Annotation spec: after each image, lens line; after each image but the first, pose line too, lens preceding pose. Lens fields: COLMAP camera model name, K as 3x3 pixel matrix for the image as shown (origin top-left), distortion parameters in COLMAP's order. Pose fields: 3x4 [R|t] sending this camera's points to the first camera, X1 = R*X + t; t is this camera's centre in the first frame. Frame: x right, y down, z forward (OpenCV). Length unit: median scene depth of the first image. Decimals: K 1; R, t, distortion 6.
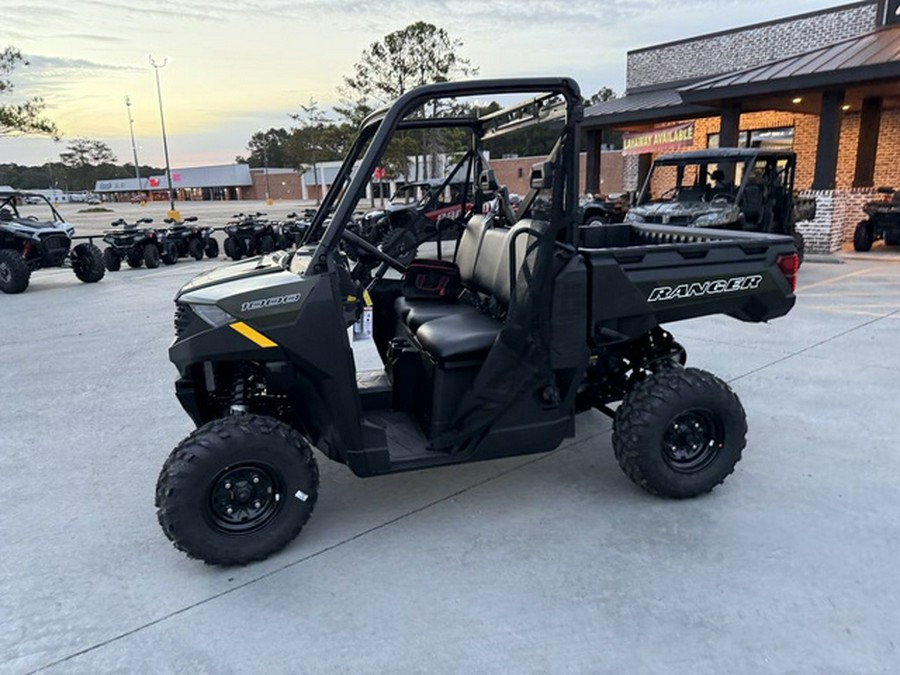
lens RADIAL K [[632.8, 0, 443.5], [0, 632.8, 353.4], [0, 0, 1]] dist [0.030179, -0.030865]
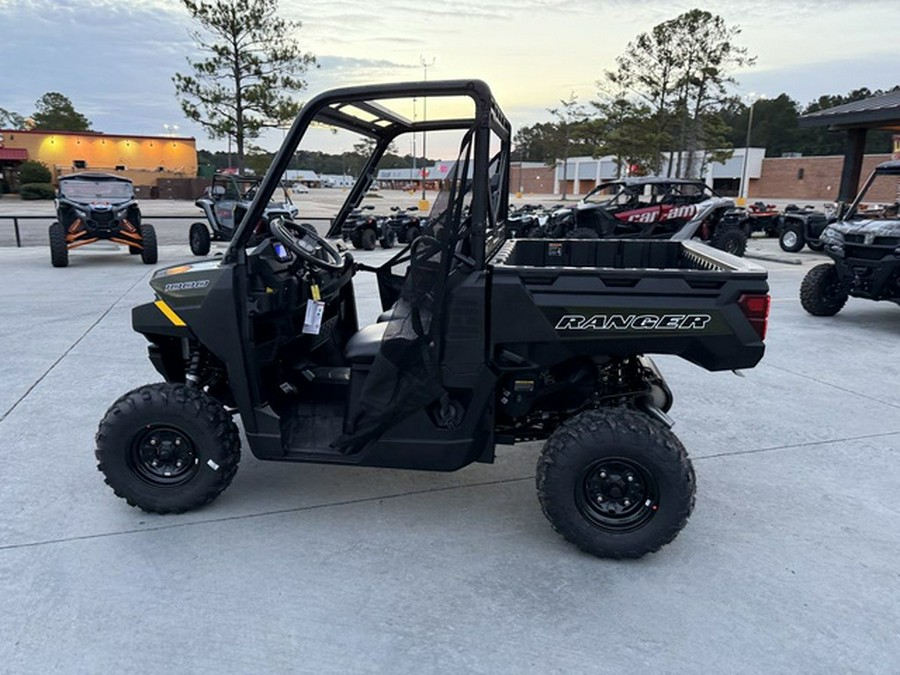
lens RADIAL K [[632.8, 0, 441.9], [0, 632.8, 350.8], [0, 0, 1]] dist [0.030179, -0.030865]
pose [[0.922976, 0.137099, -0.359610, 0.075673], [-0.135550, 0.990327, 0.029652, -0.008448], [0.360197, 0.021377, 0.932631, 0.016434]]
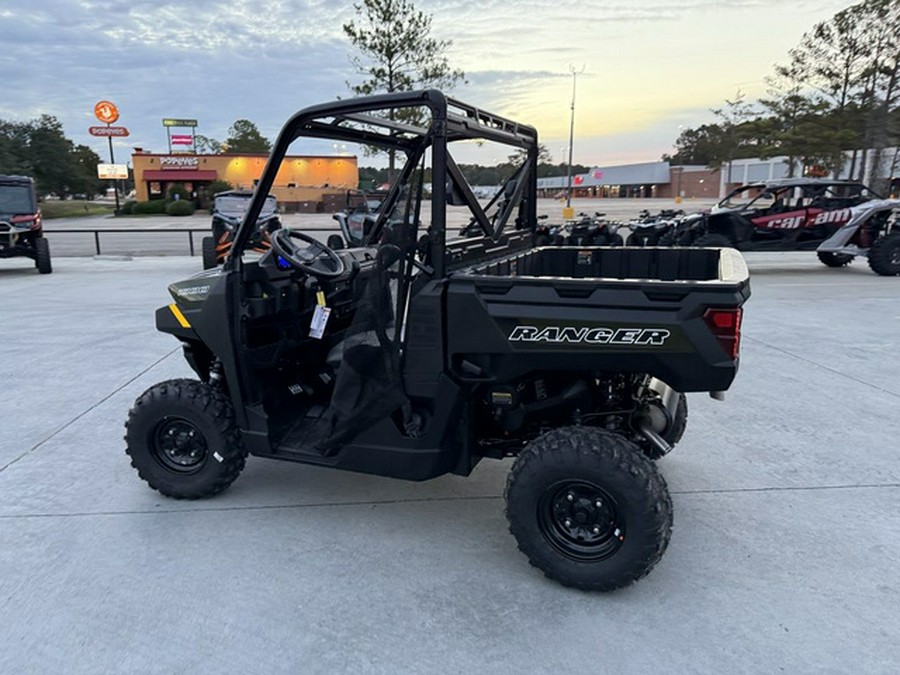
lens RADIAL K [[632.8, 0, 441.6], [0, 632.8, 342.3], [0, 0, 1]] dist [0.030179, -0.030865]
pose [[0.808651, 0.154257, -0.567705, 0.111624], [-0.161515, 0.986143, 0.037889, -0.014637], [0.565682, 0.061054, 0.822360, 0.036396]]
